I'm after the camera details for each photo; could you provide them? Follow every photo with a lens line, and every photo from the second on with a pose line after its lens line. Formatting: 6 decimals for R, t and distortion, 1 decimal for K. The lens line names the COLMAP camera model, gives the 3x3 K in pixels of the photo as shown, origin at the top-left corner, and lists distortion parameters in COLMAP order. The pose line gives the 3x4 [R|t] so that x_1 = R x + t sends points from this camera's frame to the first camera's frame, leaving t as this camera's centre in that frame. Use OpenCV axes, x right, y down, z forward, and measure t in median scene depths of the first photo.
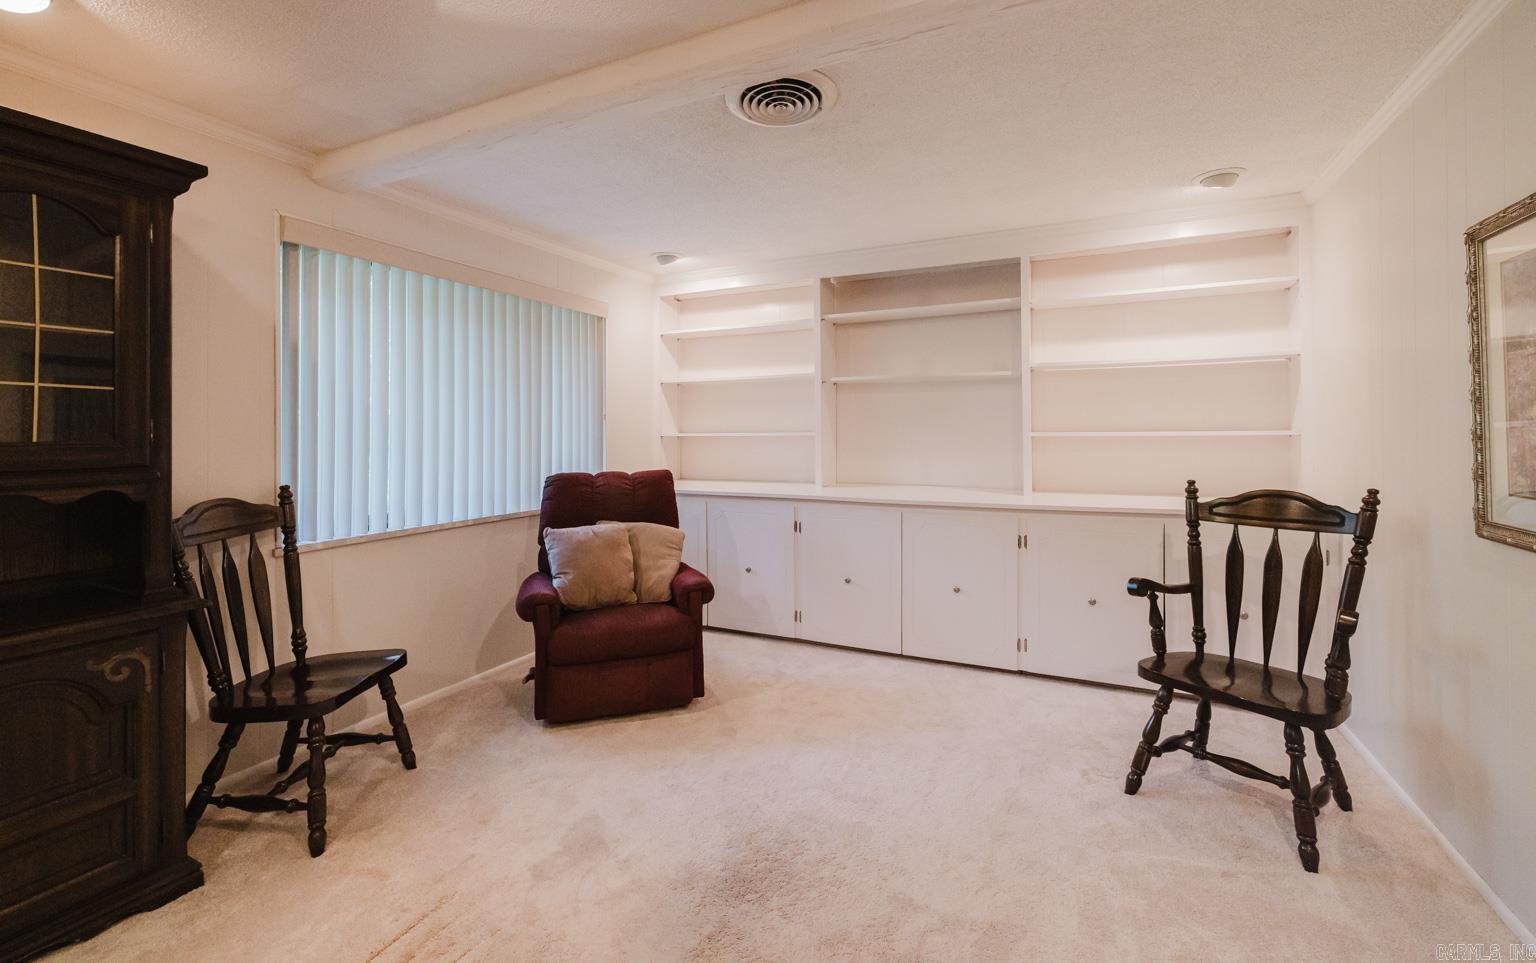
lens RADIAL K [[657.5, 0, 768.3], [0, 657.5, 432.8], [0, 0, 1]] dist [0.000291, 0.000073]
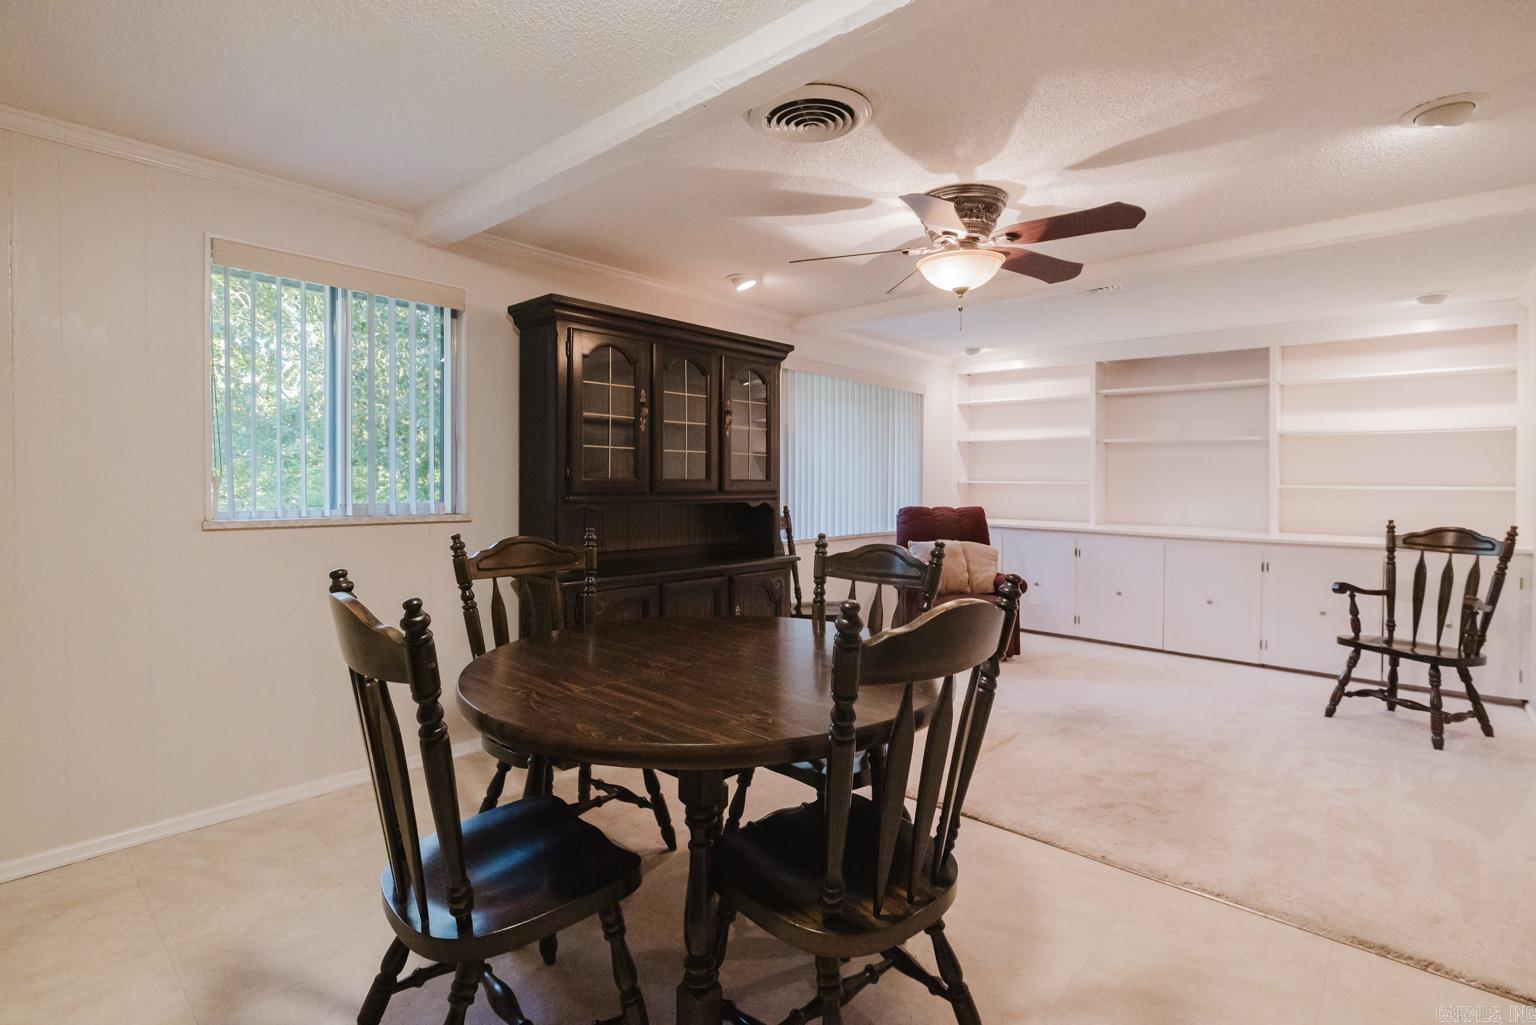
lens RADIAL K [[742.3, 0, 770.0], [0, 742.3, 477.6], [0, 0, 1]] dist [-0.004363, -0.000297]
pose [[0.962752, 0.016385, -0.269890, -0.204088], [-0.016872, 0.999858, 0.000515, 0.001982], [0.269860, 0.004058, 0.962891, -0.828976]]
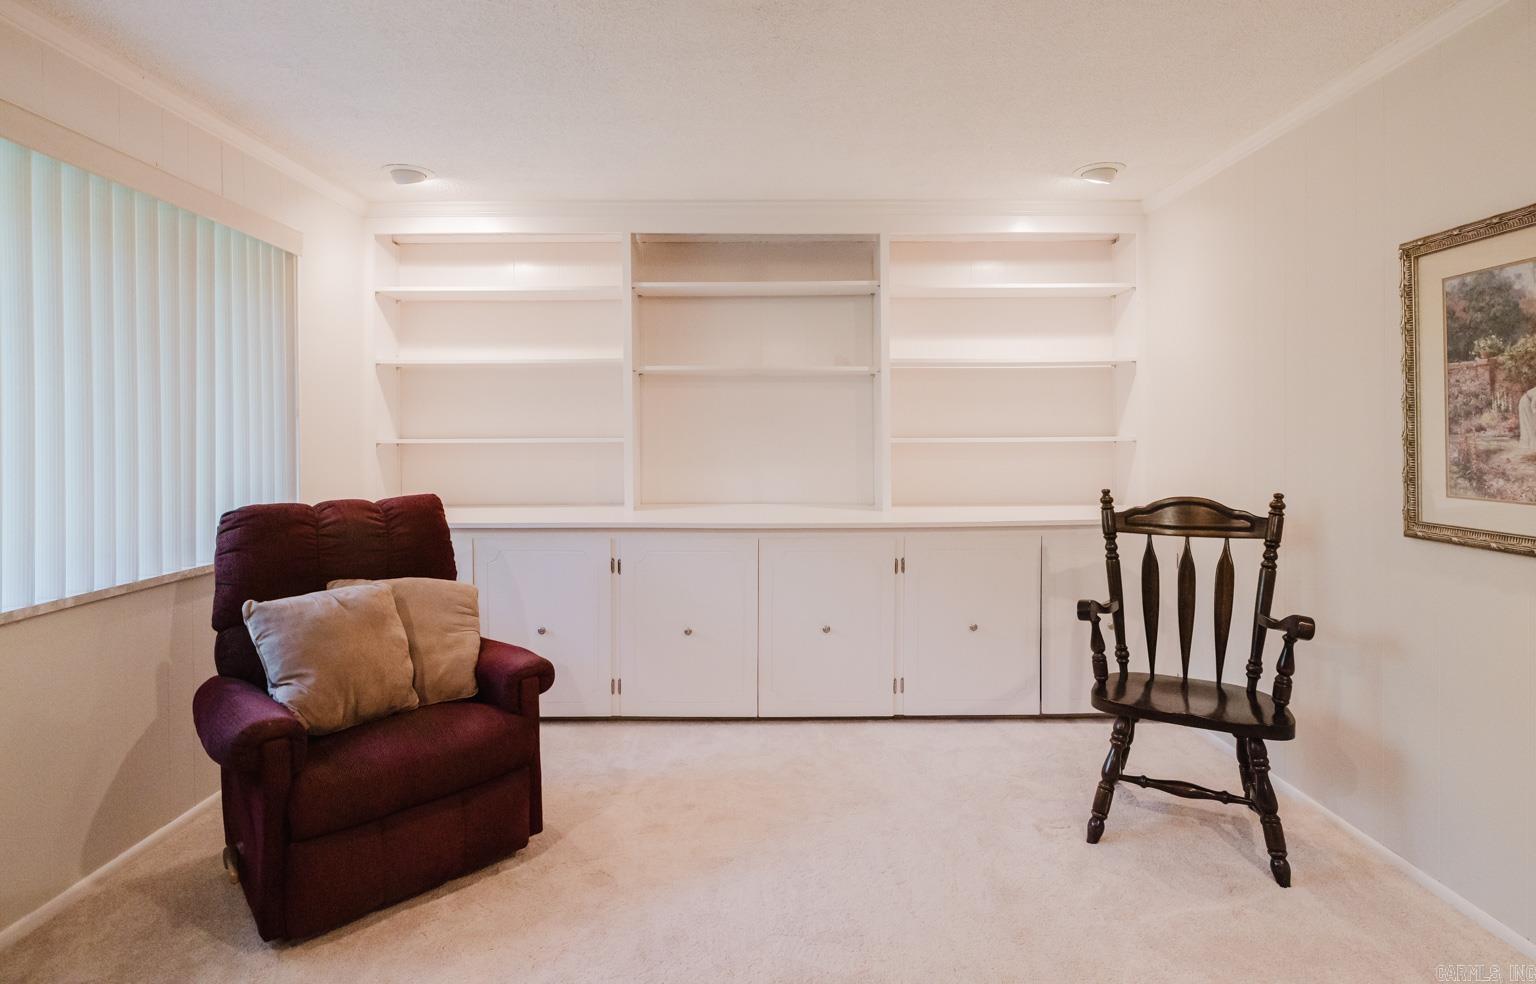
lens RADIAL K [[760.0, 0, 765.5], [0, 760.0, 447.9], [0, 0, 1]] dist [-0.002818, -0.000425]
pose [[0.899835, -0.004093, 0.436211, -0.237246], [-0.000934, 0.999936, 0.011310, 0.001429], [-0.436230, -0.010584, 0.899773, 0.216602]]
